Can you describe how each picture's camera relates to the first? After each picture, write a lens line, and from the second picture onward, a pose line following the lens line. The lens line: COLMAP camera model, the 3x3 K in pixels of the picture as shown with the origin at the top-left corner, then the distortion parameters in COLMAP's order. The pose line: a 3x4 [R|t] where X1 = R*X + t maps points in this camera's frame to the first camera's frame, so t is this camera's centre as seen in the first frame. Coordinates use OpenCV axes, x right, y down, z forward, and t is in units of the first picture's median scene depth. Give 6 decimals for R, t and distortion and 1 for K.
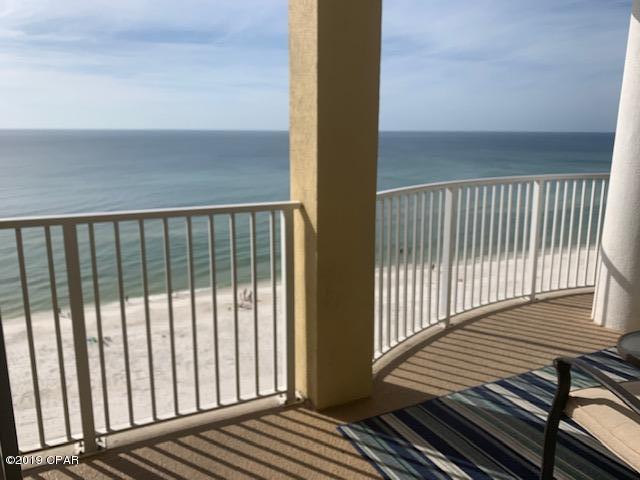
lens RADIAL K [[506.3, 0, 300.2], [0, 506.3, 233.6], [0, 0, 1]] dist [-0.046808, 0.006969]
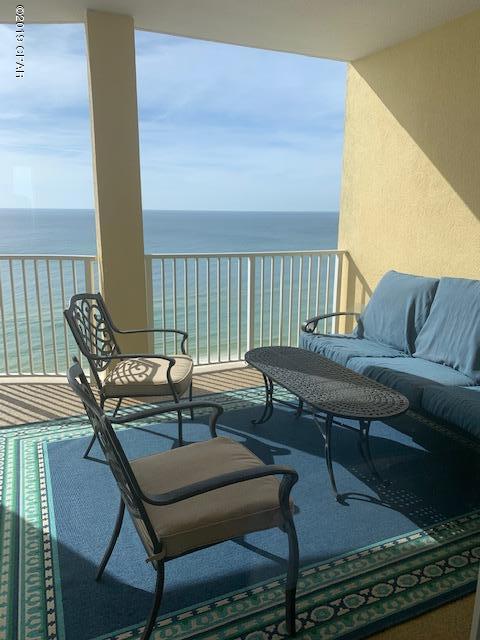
lens RADIAL K [[488.0, 0, 243.0], [0, 488.0, 319.3], [0, 0, 1]] dist [0.045813, -0.061209]
pose [[0.998931, 0.011865, -0.044678, 1.580515], [-0.010910, 0.999708, 0.021568, -0.044033], [0.044921, -0.021058, 0.998769, 0.133698]]
